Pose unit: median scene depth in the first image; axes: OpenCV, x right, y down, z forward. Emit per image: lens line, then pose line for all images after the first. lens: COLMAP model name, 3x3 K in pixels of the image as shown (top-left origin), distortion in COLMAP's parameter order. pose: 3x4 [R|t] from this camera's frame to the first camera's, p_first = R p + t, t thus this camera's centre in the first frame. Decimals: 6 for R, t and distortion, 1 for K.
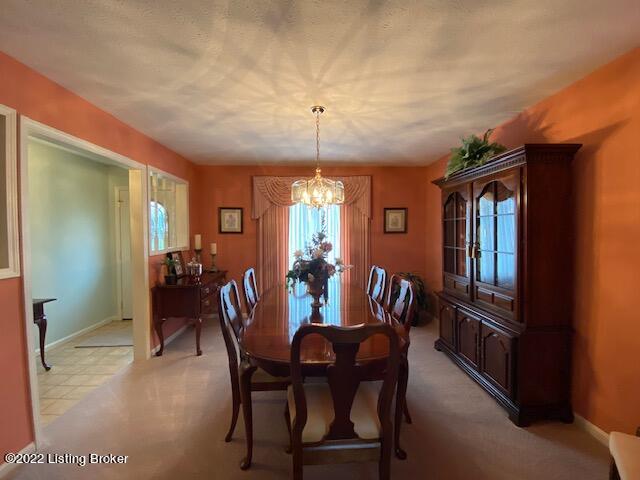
lens RADIAL K [[258.8, 0, 320.0], [0, 258.8, 240.0], [0, 0, 1]] dist [0.000806, -0.000205]
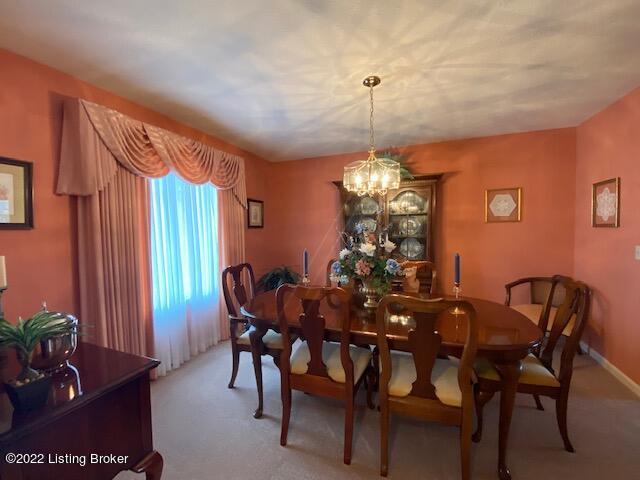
lens RADIAL K [[258.8, 0, 320.0], [0, 258.8, 240.0], [0, 0, 1]] dist [0.000806, -0.000205]
pose [[0.402442, -0.042881, 0.914441, -0.851167], [0.046399, 0.998574, 0.026406, 0.006889], [-0.914269, 0.031802, 0.403857, 0.765865]]
